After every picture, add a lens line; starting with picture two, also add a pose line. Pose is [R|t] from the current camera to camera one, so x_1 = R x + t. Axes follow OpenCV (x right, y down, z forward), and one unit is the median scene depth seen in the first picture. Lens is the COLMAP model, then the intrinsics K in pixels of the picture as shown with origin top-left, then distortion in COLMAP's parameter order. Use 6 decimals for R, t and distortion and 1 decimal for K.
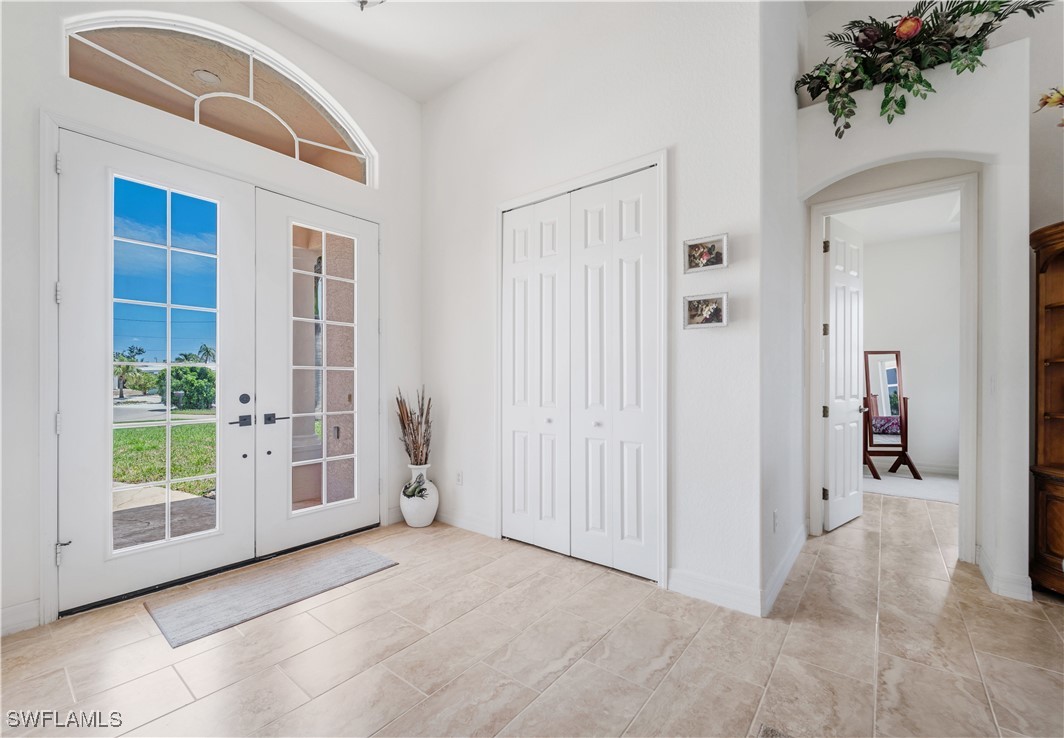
lens RADIAL K [[451.2, 0, 504.3], [0, 451.2, 377.2], [0, 0, 1]] dist [-0.003569, 0.001360]
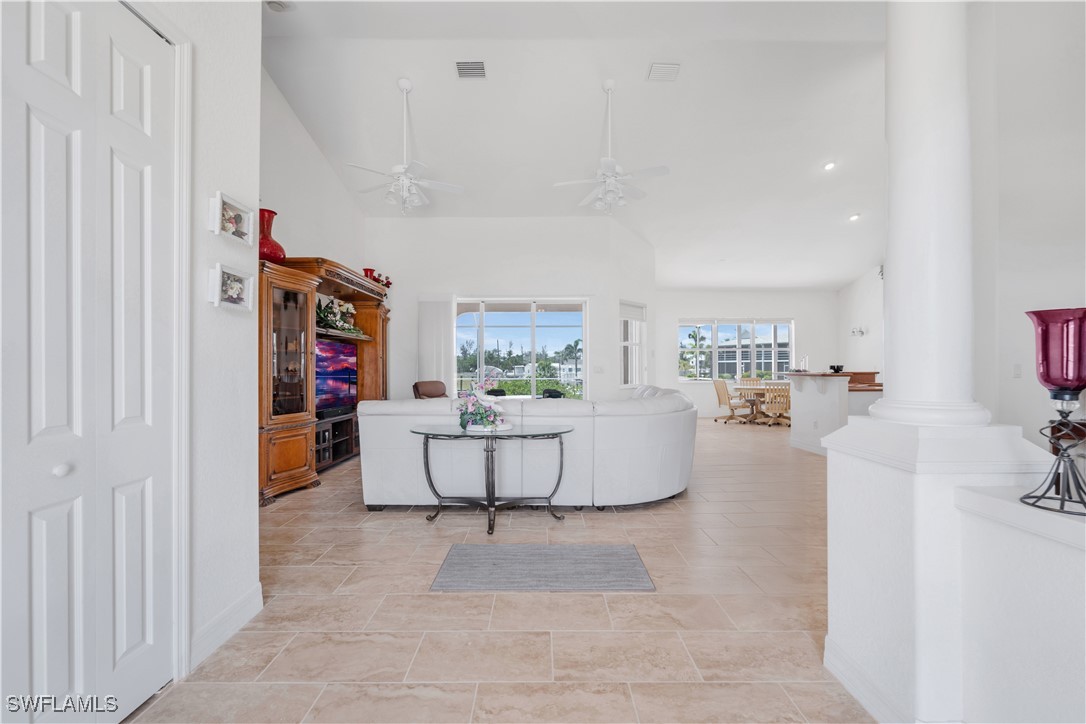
lens RADIAL K [[444.7, 0, 539.8], [0, 444.7, 364.7], [0, 0, 1]] dist [0.004426, -0.001411]
pose [[-0.644227, 0.005554, 0.764814, -0.474410], [0.001962, 0.999982, -0.005610, -0.000038], [-0.764832, -0.002114, -0.644226, 0.946646]]
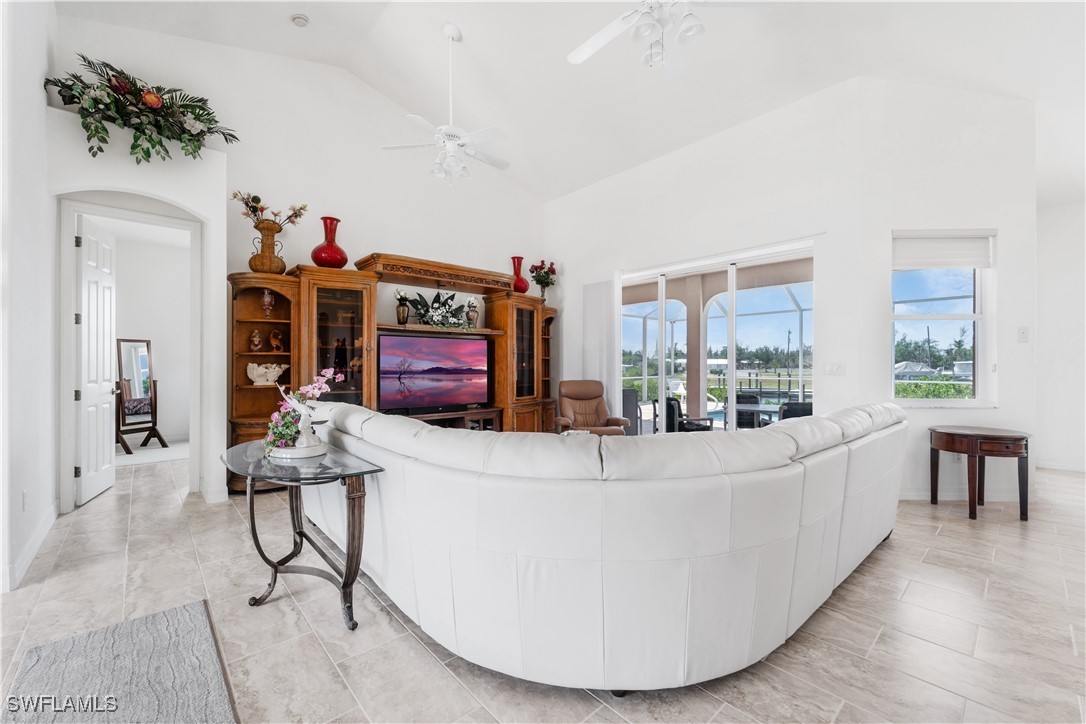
lens RADIAL K [[444.7, 0, 541.3], [0, 444.7, 364.4], [0, 0, 1]] dist [0.004426, -0.001411]
pose [[0.136406, -0.002692, 0.990649, -0.235567], [-0.001996, 0.999994, 0.002992, -0.002834], [-0.990651, -0.002385, 0.136399, -0.298885]]
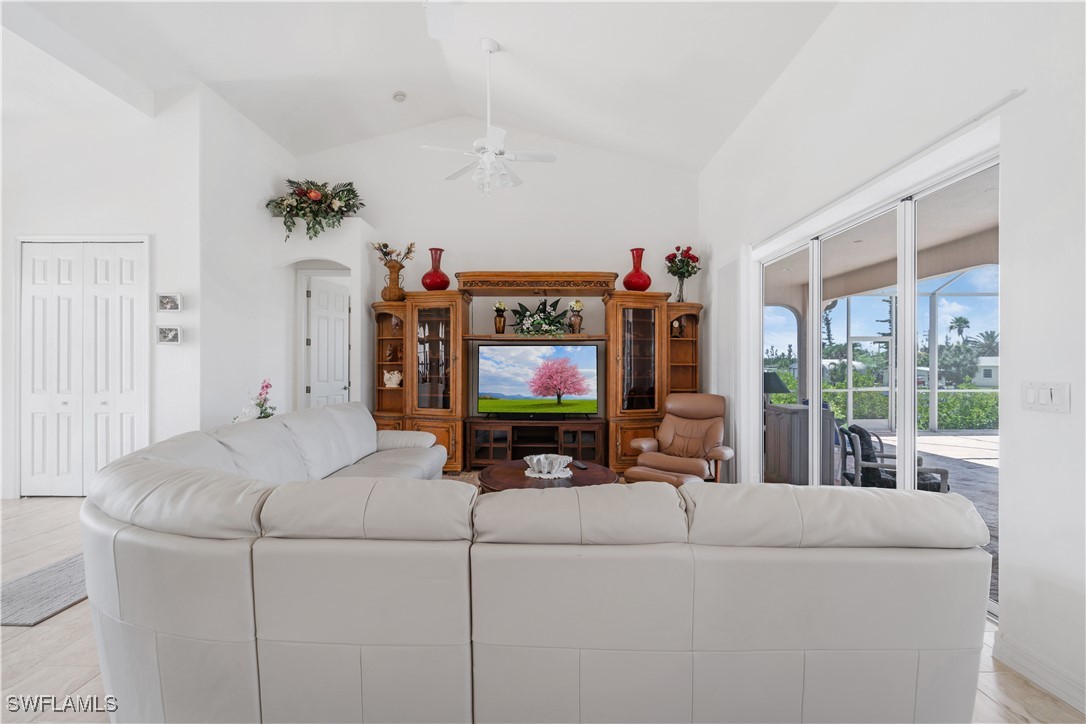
lens RADIAL K [[444.7, 0, 542.8], [0, 444.7, 365.4], [0, 0, 1]] dist [0.004426, -0.001411]
pose [[0.769777, -0.001014, 0.638312, 0.393316], [-0.002416, 0.999987, 0.004502, -0.032609], [-0.638308, -0.005008, 0.769765, -1.102560]]
